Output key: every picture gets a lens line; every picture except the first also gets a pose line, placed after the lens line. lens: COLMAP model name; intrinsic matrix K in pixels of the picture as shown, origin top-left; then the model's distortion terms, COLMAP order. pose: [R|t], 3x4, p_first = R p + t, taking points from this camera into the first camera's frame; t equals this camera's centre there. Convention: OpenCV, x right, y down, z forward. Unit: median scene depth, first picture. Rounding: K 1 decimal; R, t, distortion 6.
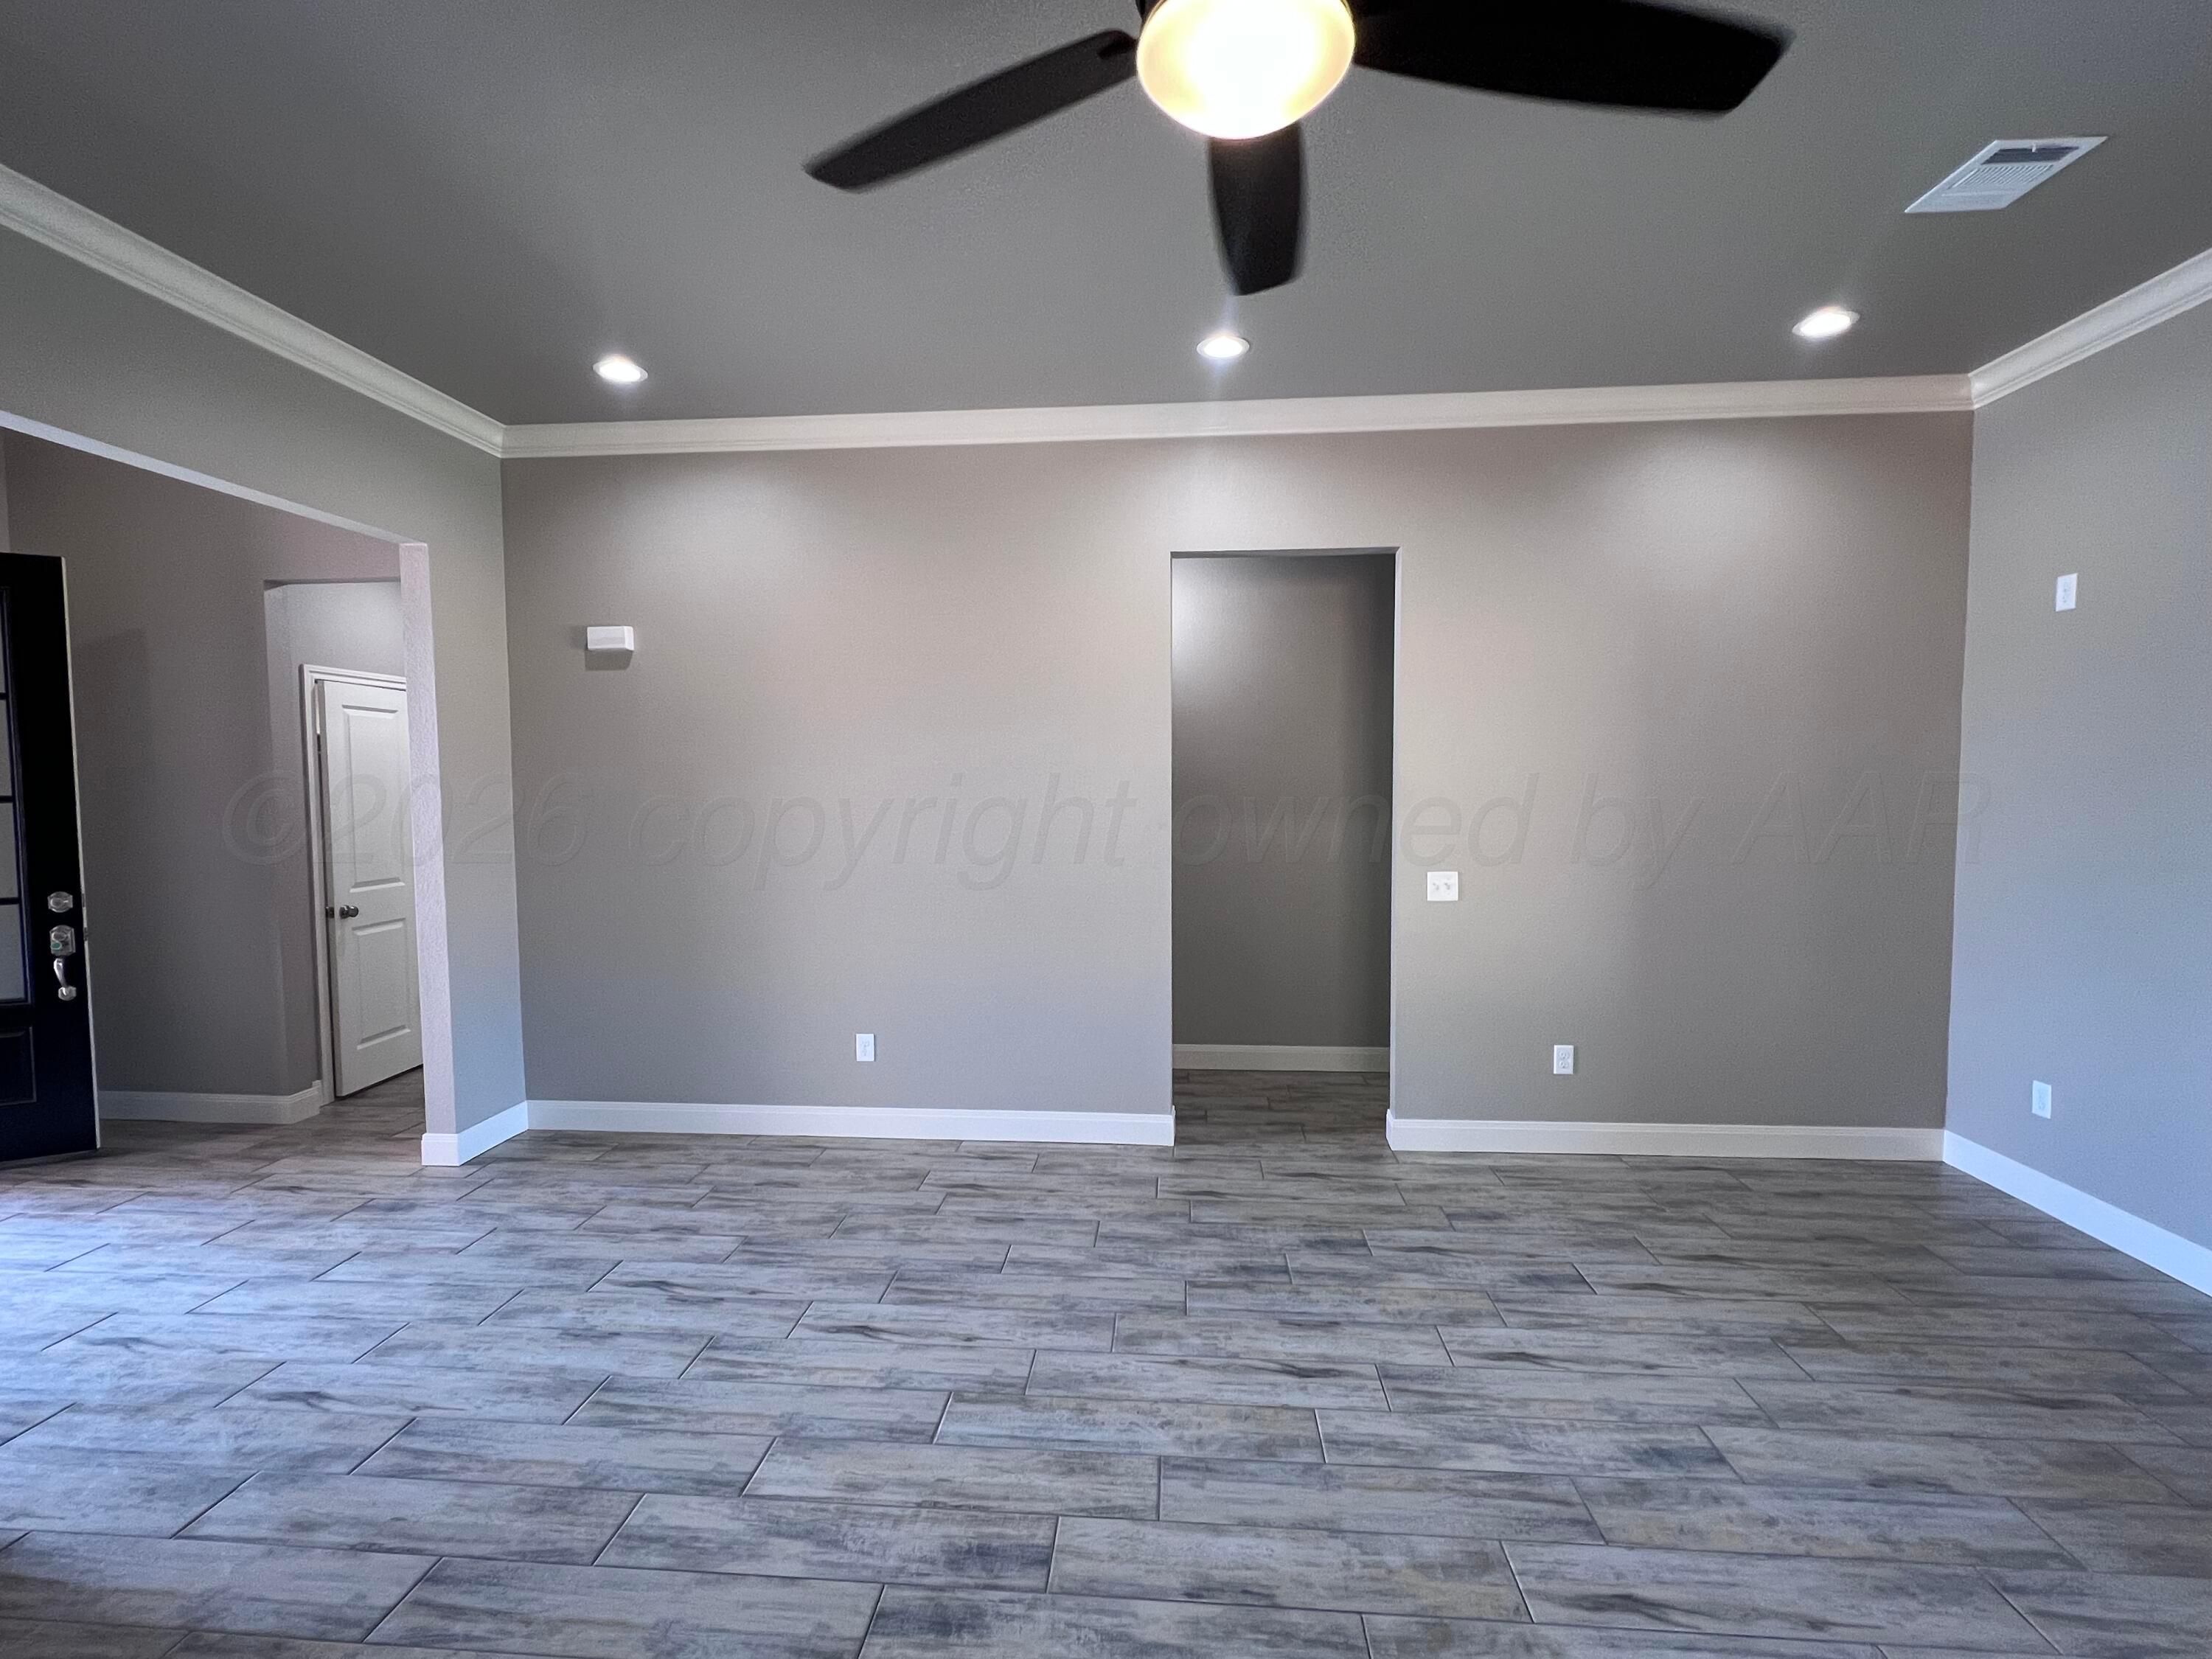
lens RADIAL K [[1012.1, 0, 1111.0], [0, 1012.1, 836.8], [0, 0, 1]] dist [-0.000952, 0.000348]
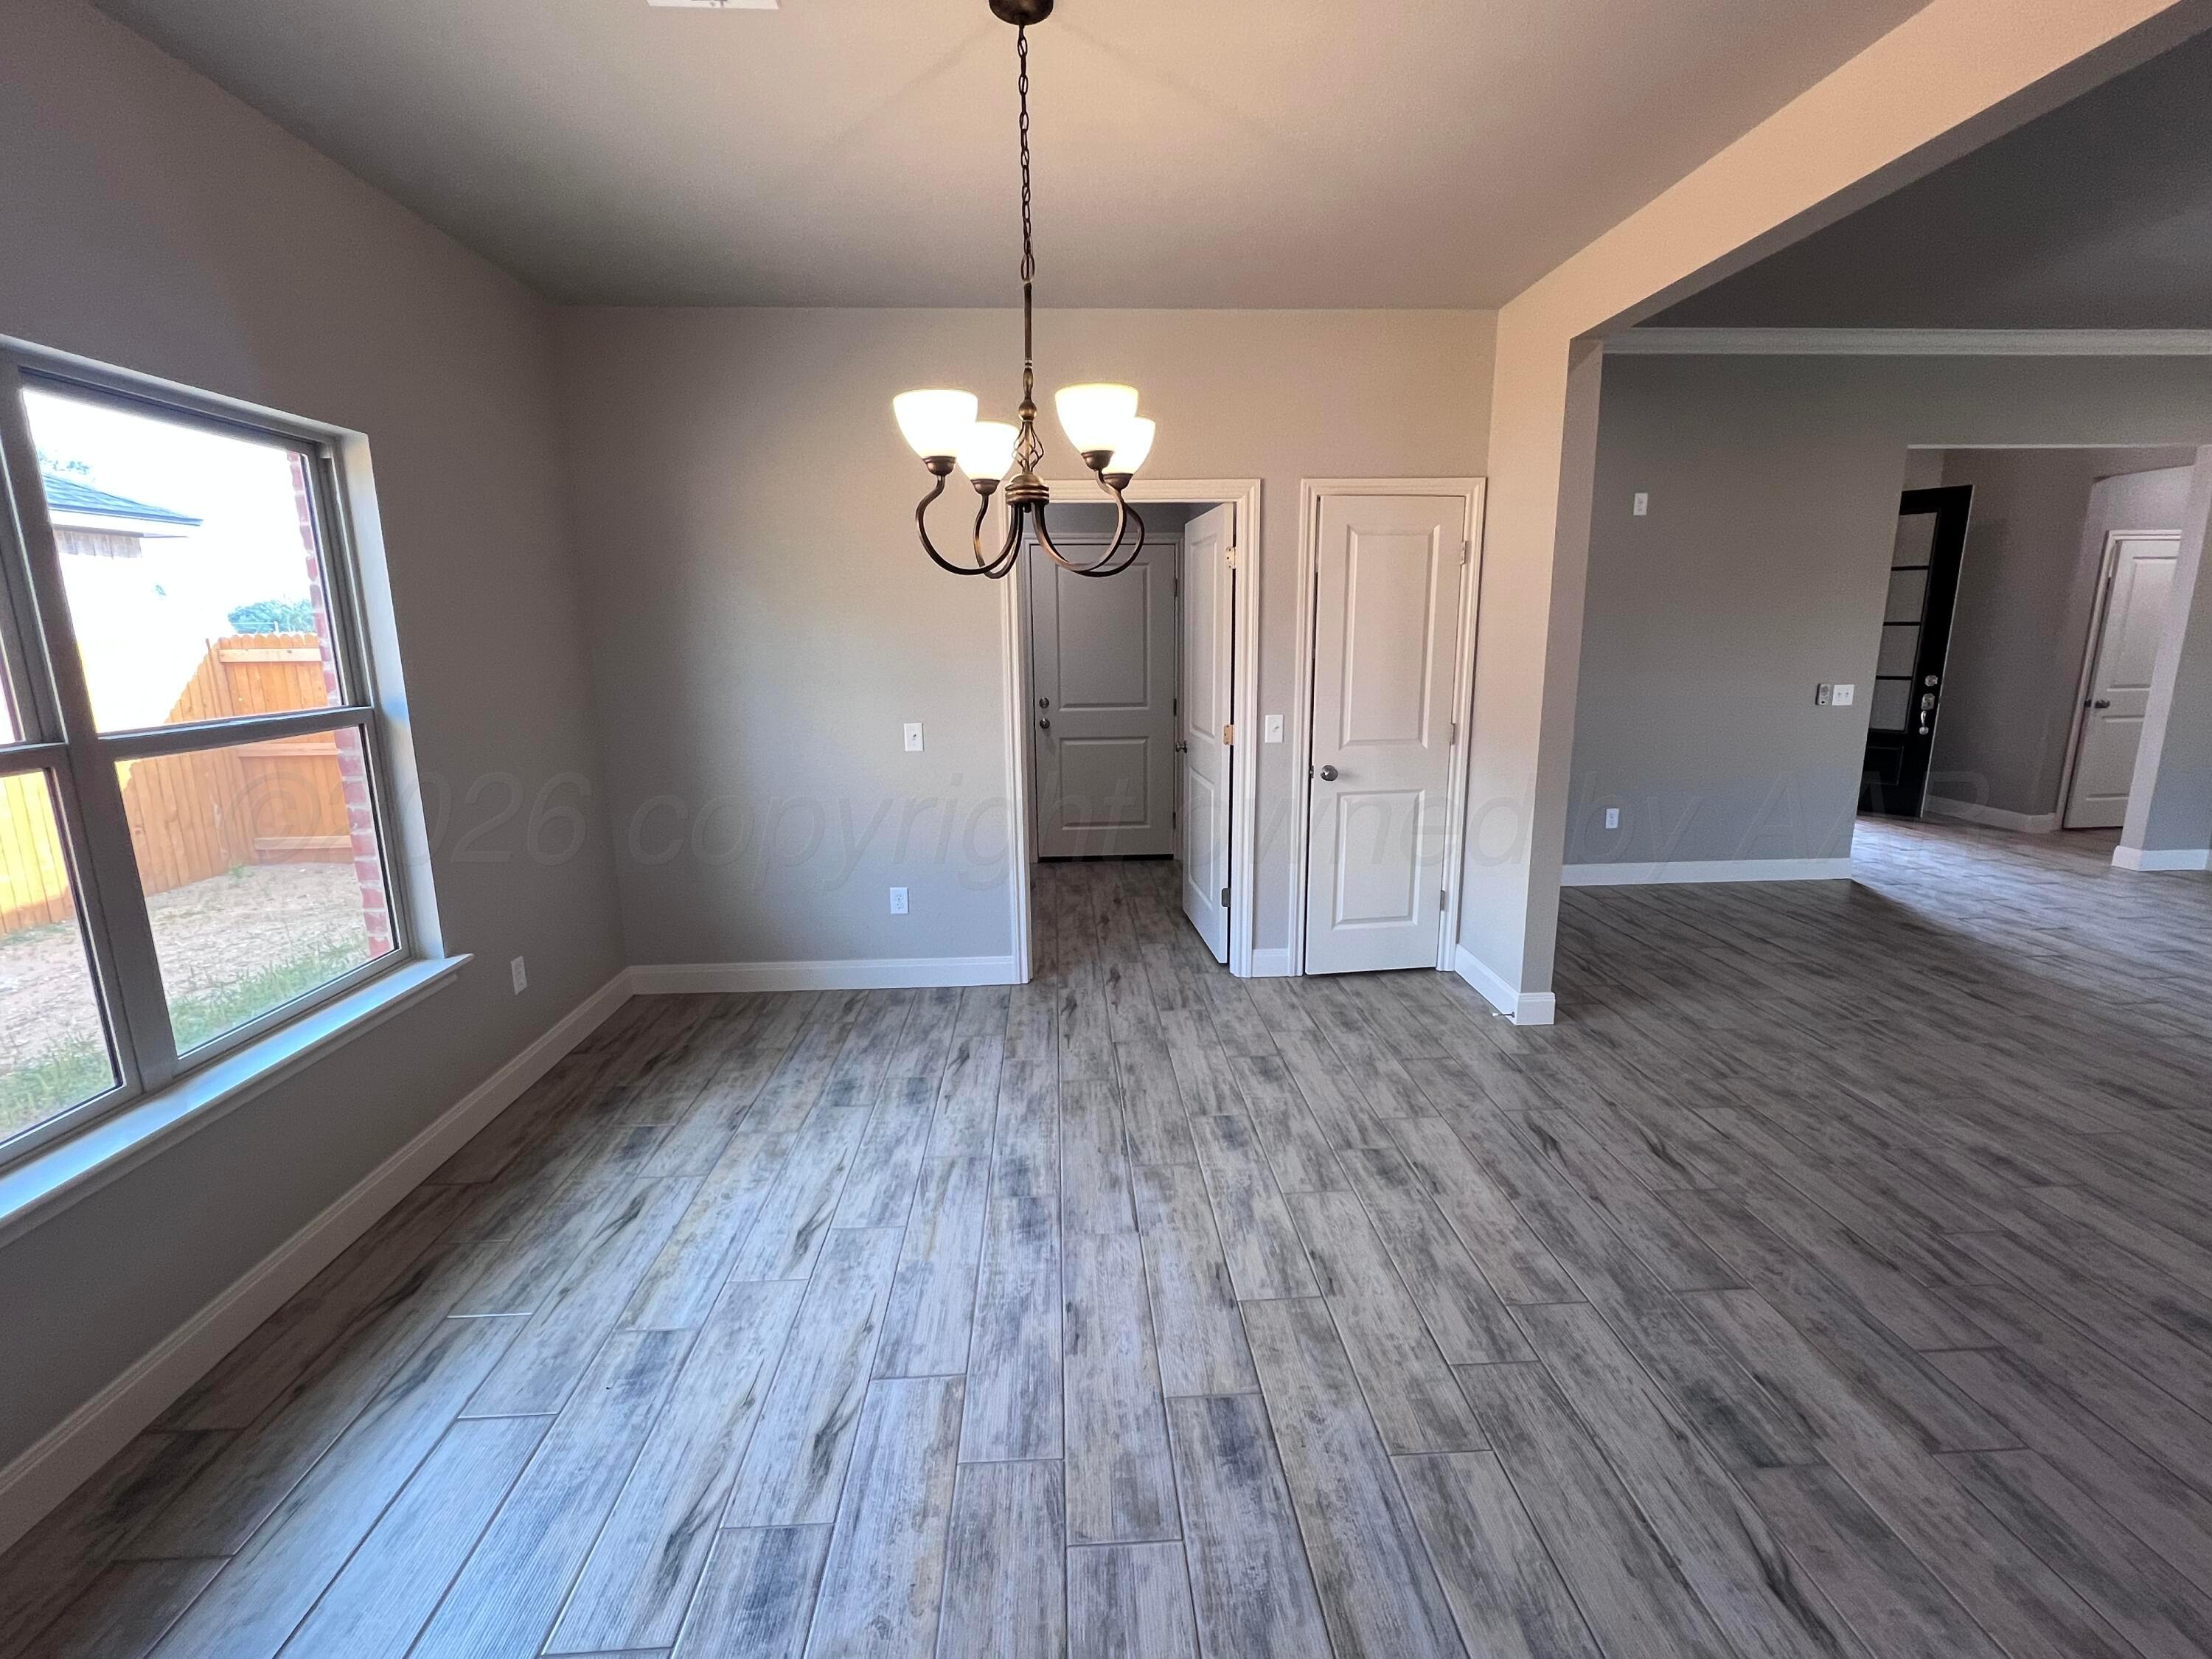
lens RADIAL K [[1012.1, 0, 1119.5], [0, 1012.1, 837.5], [0, 0, 1]] dist [-0.000952, 0.000348]
pose [[0.138039, 0.206881, -0.968579, 0.596132], [-0.047928, 0.978191, 0.202103, 0.043567], [0.989267, 0.018524, 0.144944, -0.720425]]
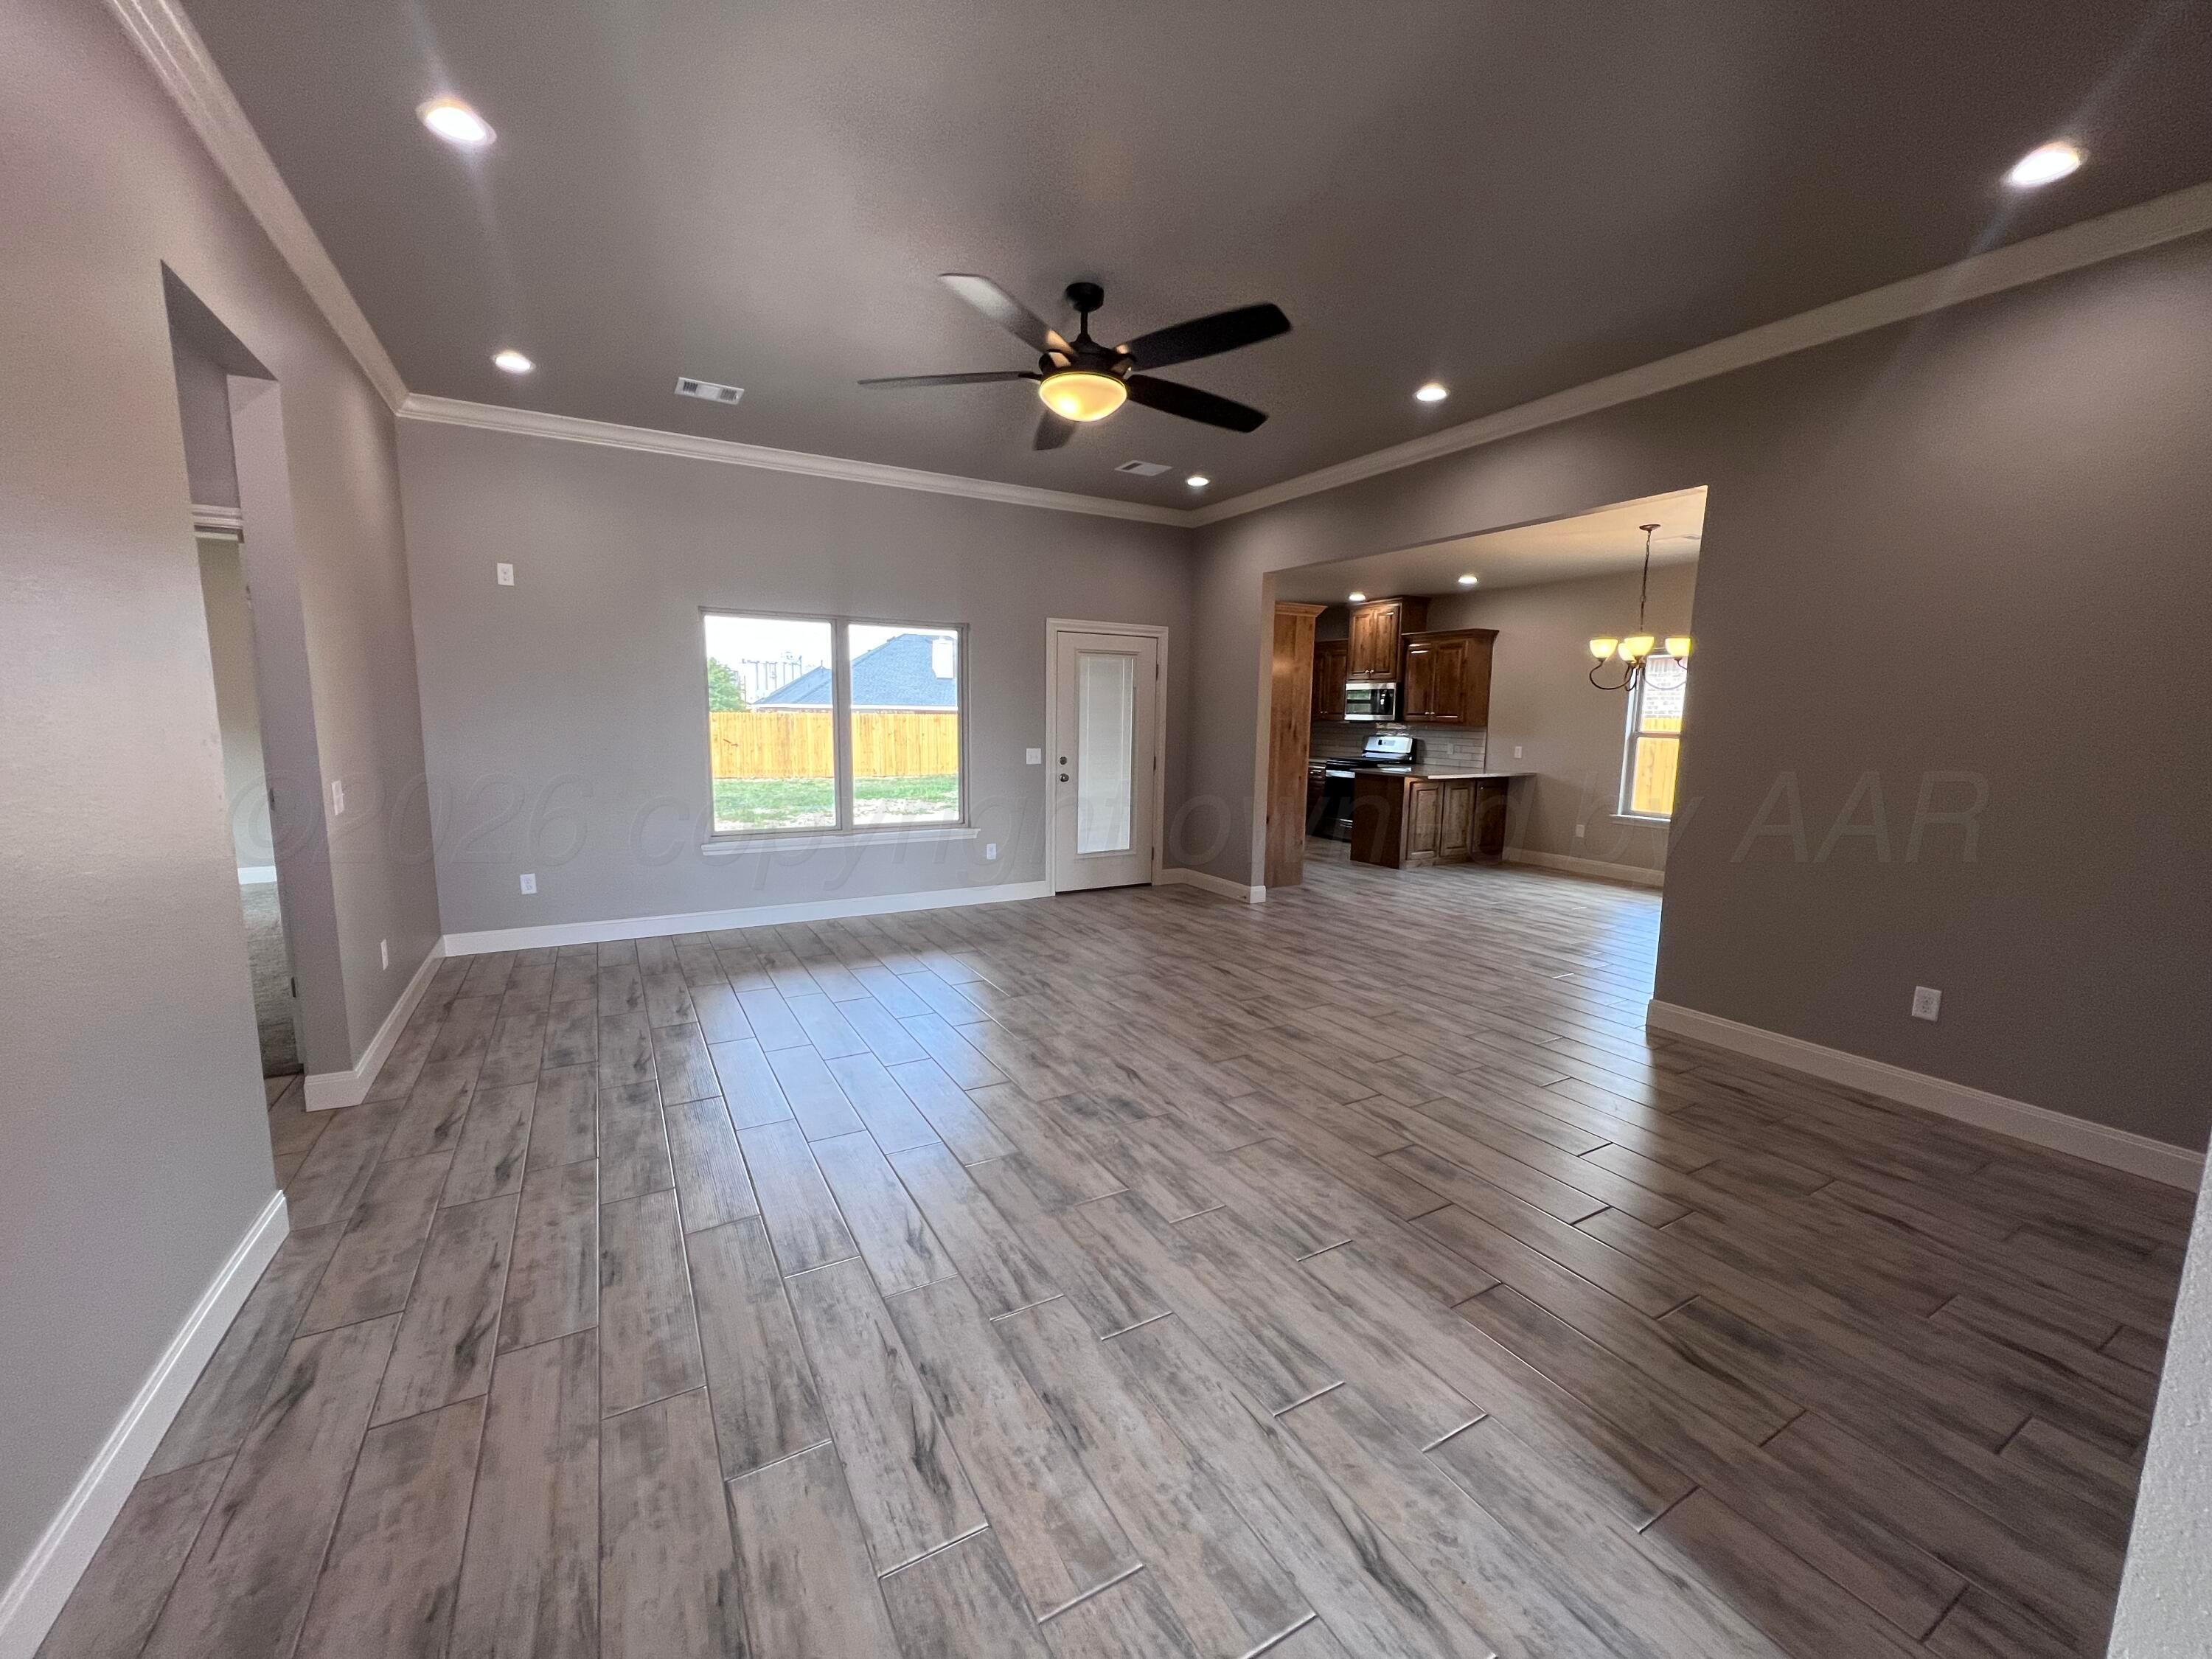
lens RADIAL K [[884.5, 0, 1109.0], [0, 884.5, 817.4], [0, 0, 1]] dist [0.001133, 0.000082]
pose [[-0.564443, -0.100433, 0.819340, -0.919738], [0.033645, 0.988947, 0.144401, -0.030532], [-0.824786, 0.109072, -0.554825, 1.160033]]
